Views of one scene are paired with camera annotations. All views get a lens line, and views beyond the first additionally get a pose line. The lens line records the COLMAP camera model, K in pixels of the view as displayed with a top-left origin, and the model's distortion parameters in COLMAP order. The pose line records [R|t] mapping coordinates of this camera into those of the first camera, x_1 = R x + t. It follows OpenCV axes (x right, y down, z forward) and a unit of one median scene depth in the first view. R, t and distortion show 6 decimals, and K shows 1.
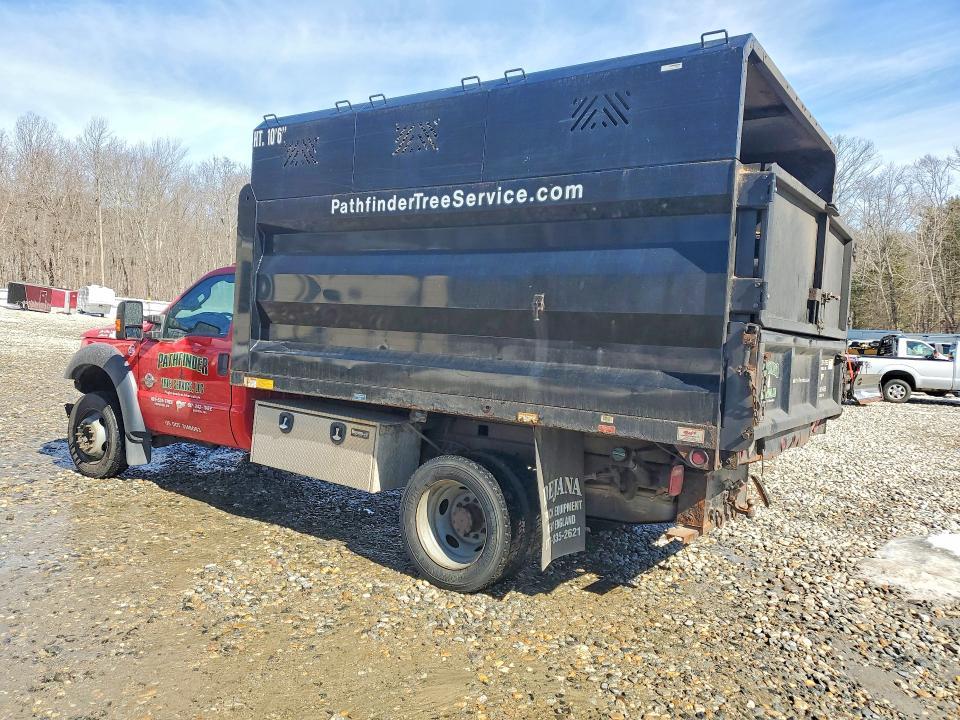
lens RADIAL K [[739.6, 0, 478.9], [0, 739.6, 354.8], [0, 0, 1]] dist [-0.106675, -0.004345]
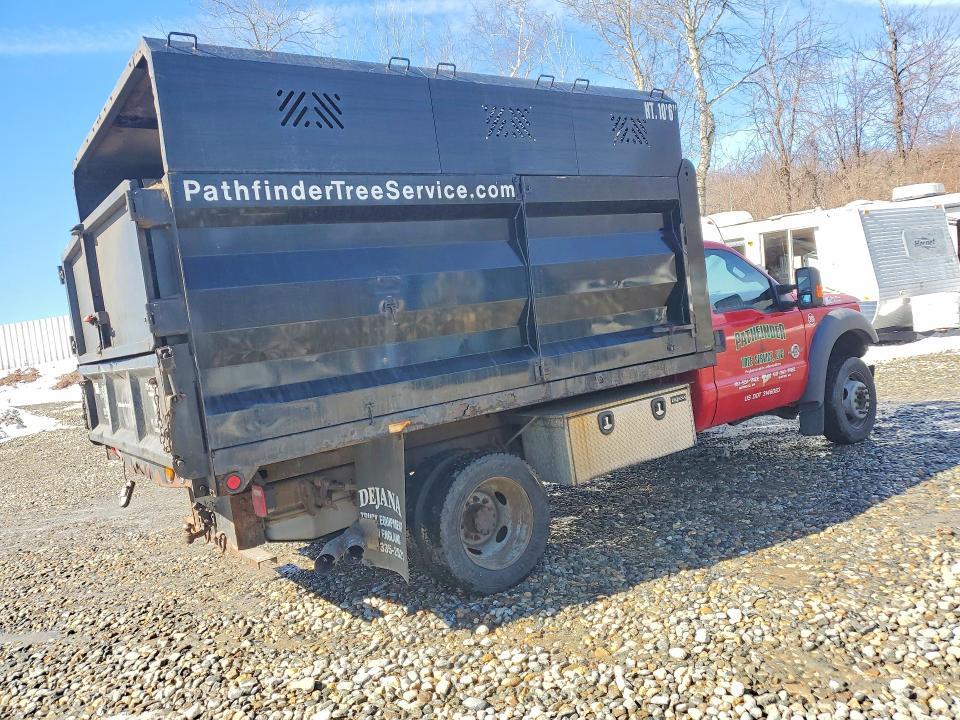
lens RADIAL K [[739.6, 0, 478.9], [0, 739.6, 362.9], [0, 0, 1]] dist [-0.106675, -0.004345]
pose [[0.265047, -0.149779, 0.952532, -0.890189], [0.185060, 0.977399, 0.102196, -0.077919], [-0.946310, 0.149189, 0.286774, 0.674823]]
